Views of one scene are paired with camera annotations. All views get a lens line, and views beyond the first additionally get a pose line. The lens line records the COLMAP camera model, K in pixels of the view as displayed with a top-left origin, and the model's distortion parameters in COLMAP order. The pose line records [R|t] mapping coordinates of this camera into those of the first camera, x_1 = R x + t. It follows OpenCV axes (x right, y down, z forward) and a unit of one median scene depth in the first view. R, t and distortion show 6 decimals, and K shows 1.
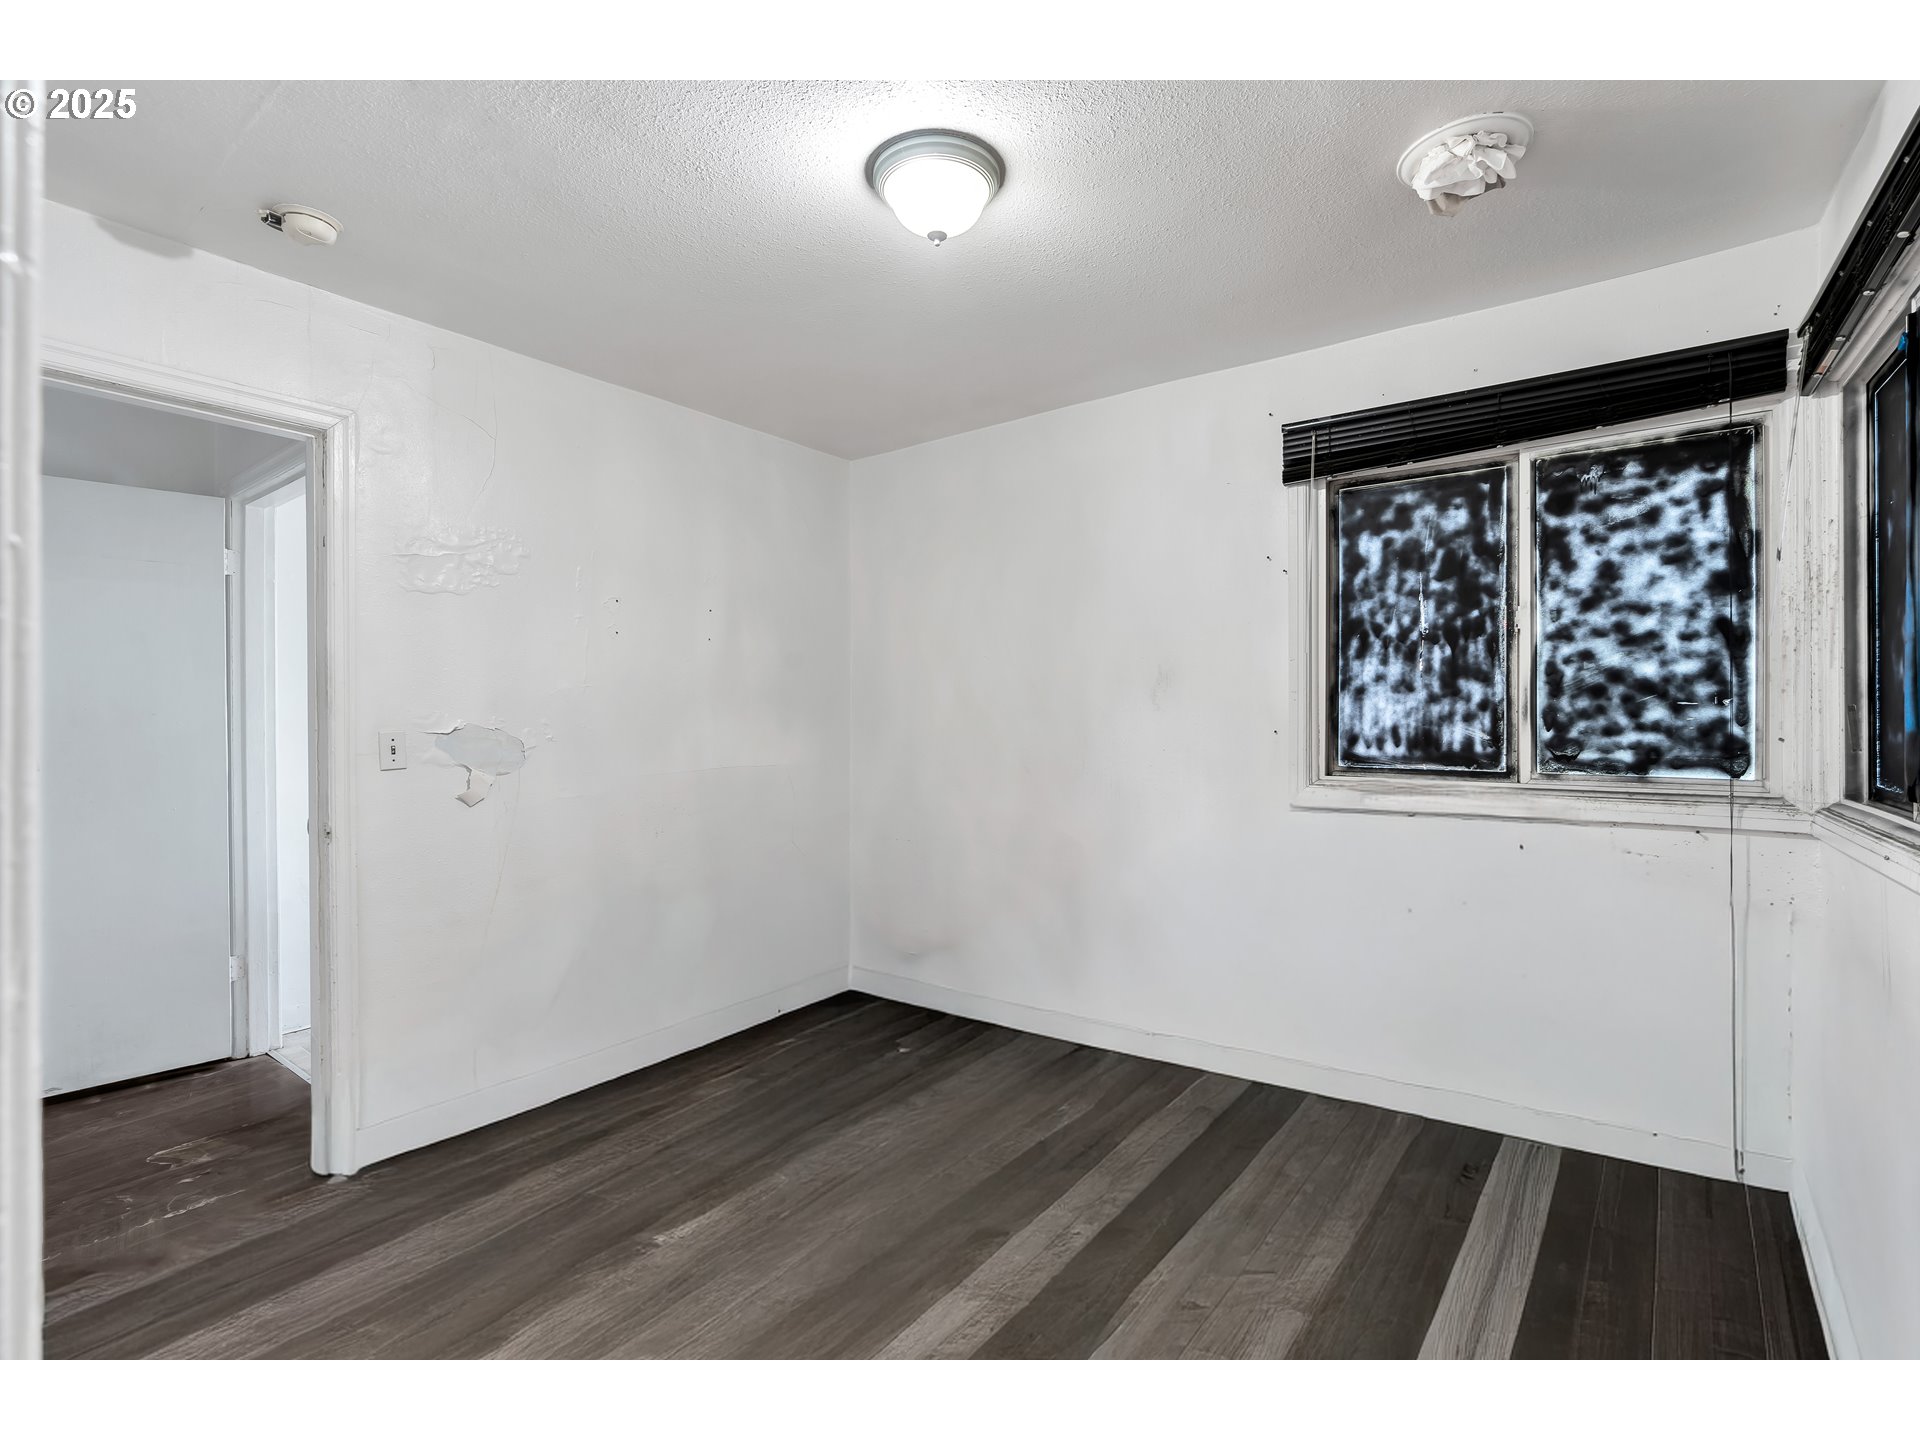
lens RADIAL K [[869.1, 0, 959.6], [0, 869.1, 721.4], [0, 0, 1]] dist [-0.012202, 0.000525]
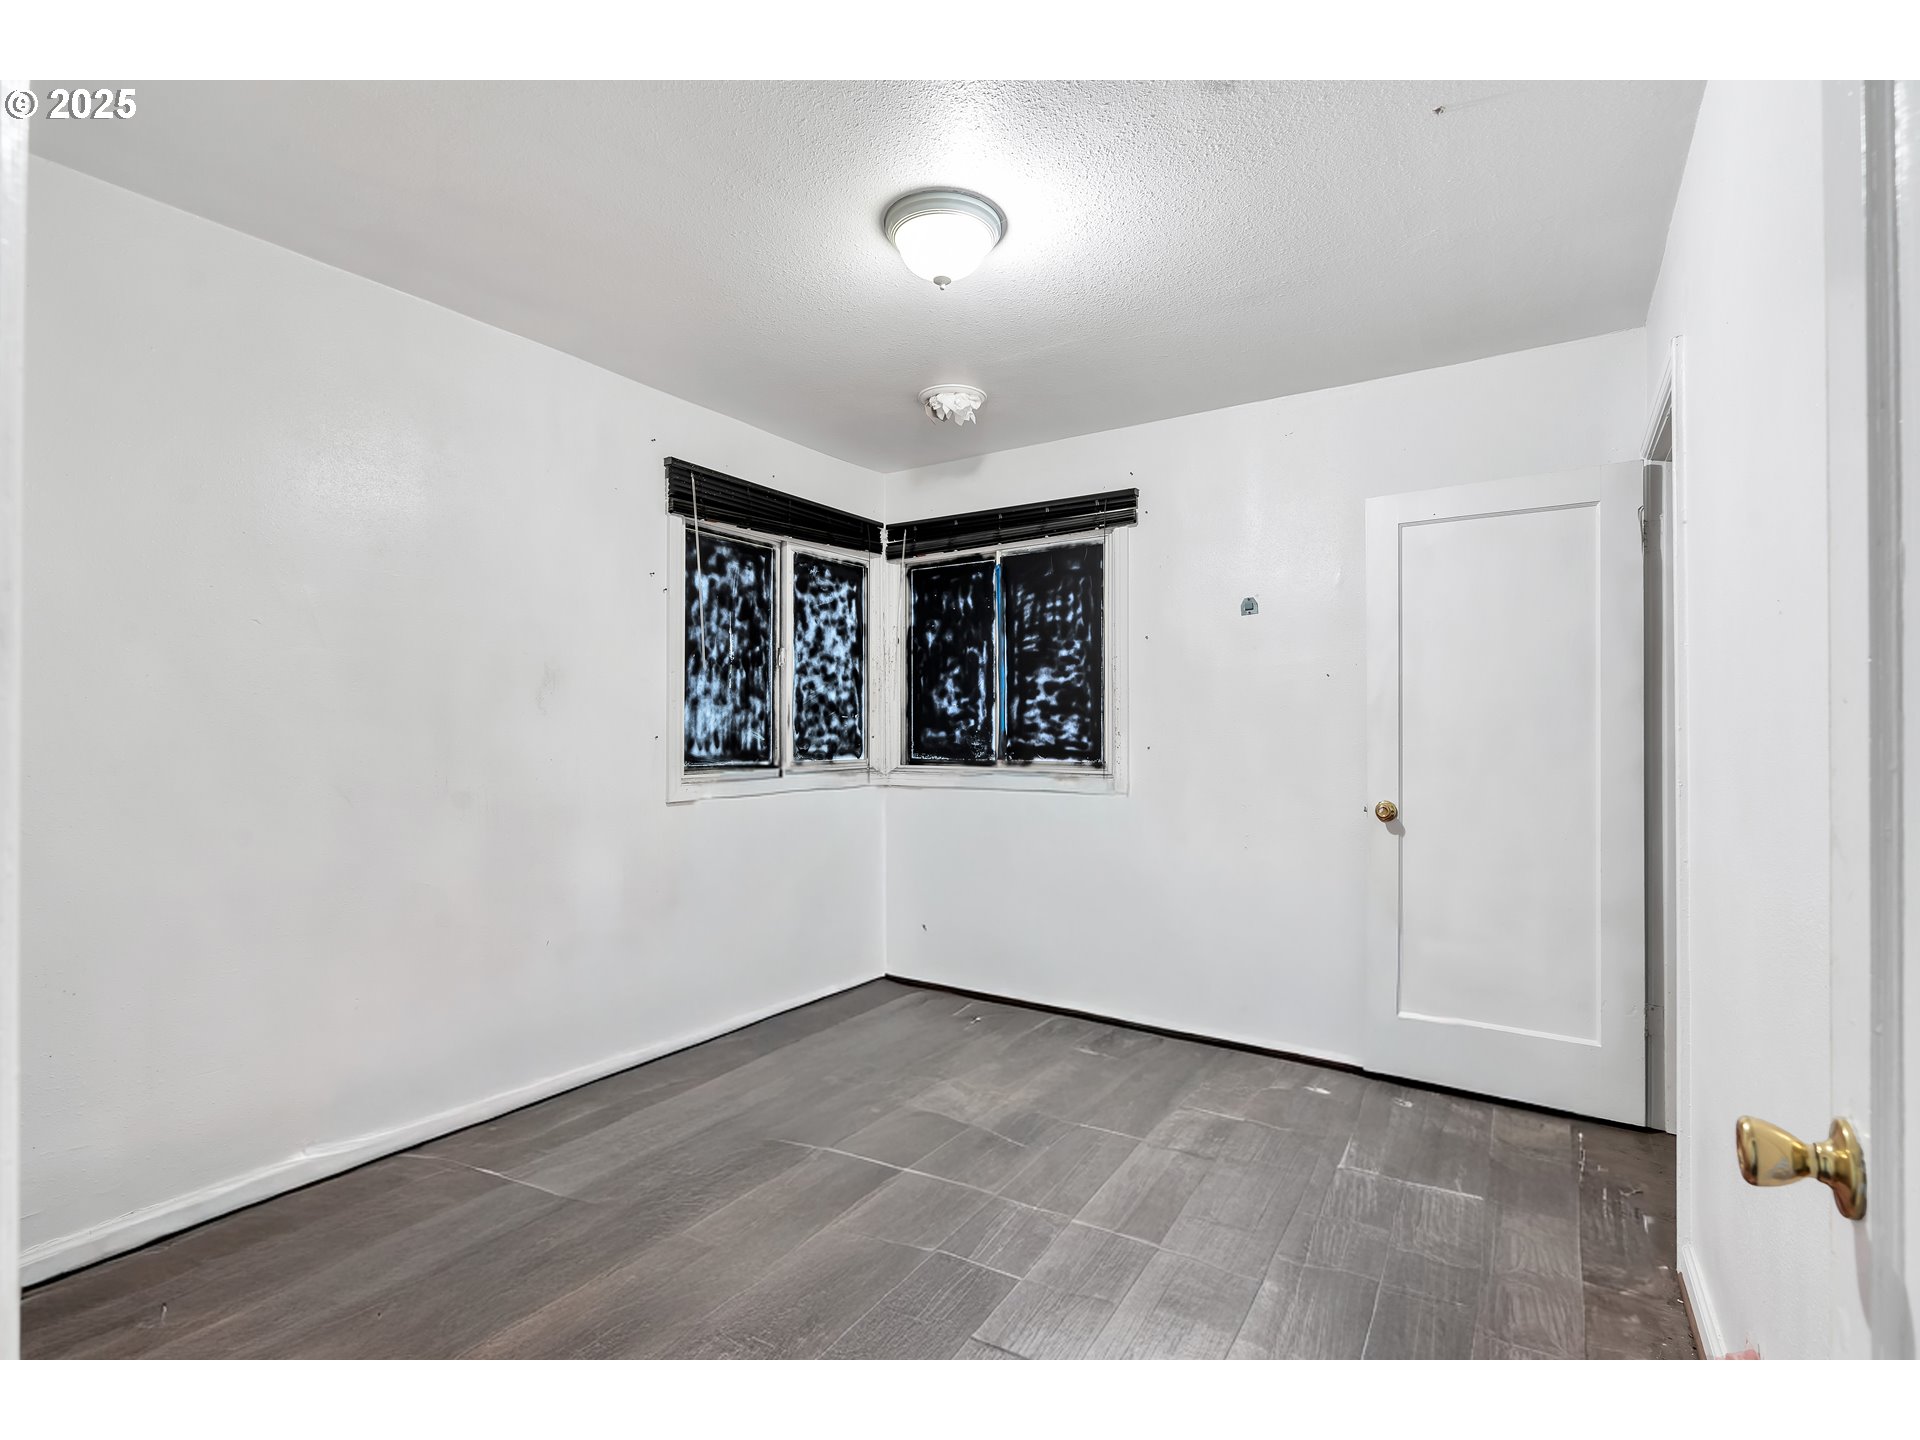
lens RADIAL K [[869.1, 0, 959.5], [0, 869.1, 720.3], [0, 0, 1]] dist [-0.012202, 0.000525]
pose [[-0.046618, 0.007050, 0.998888, -0.829653], [0.001895, 0.999974, -0.006969, -0.001077], [-0.998911, 0.001568, -0.046630, 0.774628]]
